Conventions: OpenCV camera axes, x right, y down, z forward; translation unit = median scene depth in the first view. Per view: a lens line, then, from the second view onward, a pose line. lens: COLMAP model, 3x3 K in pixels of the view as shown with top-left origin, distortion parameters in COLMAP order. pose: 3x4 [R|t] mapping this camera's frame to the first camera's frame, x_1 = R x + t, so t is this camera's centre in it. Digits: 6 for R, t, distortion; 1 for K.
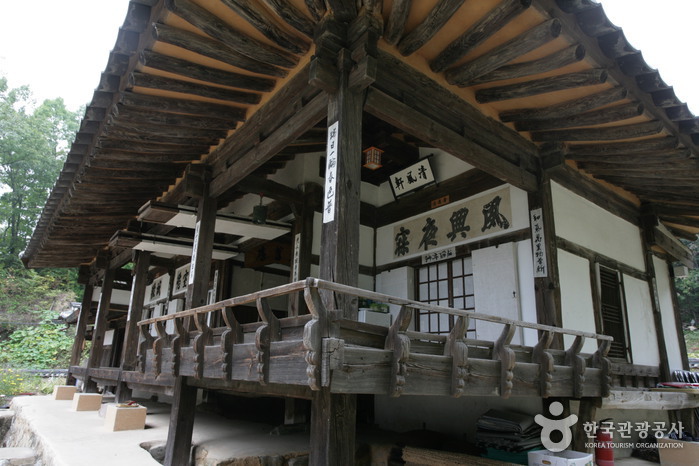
lens RADIAL K [[470.3, 0, 349.5], [0, 470.3, 233.0], [0, 0, 1]] dist [-0.000909, 0.000010]
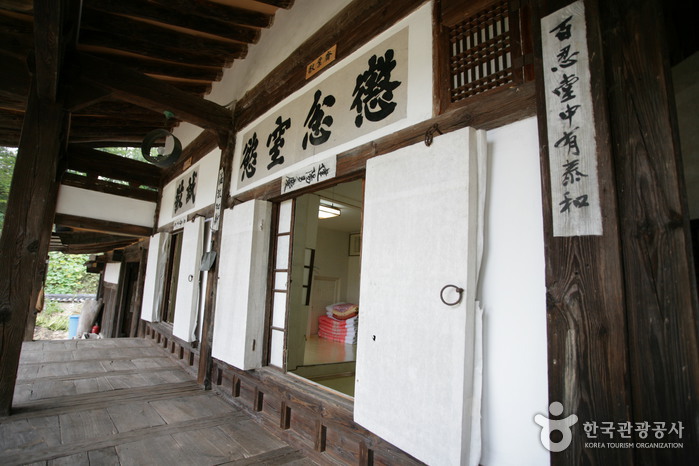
lens RADIAL K [[346.2, 0, 349.5], [0, 346.2, 233.0], [0, 0, 1]] dist [-0.071569, 0.032902]
pose [[0.996468, 0.027508, 0.079334, -0.302658], [-0.037943, 0.990365, 0.133180, 0.122331], [-0.074906, -0.135720, 0.987912, 0.712924]]
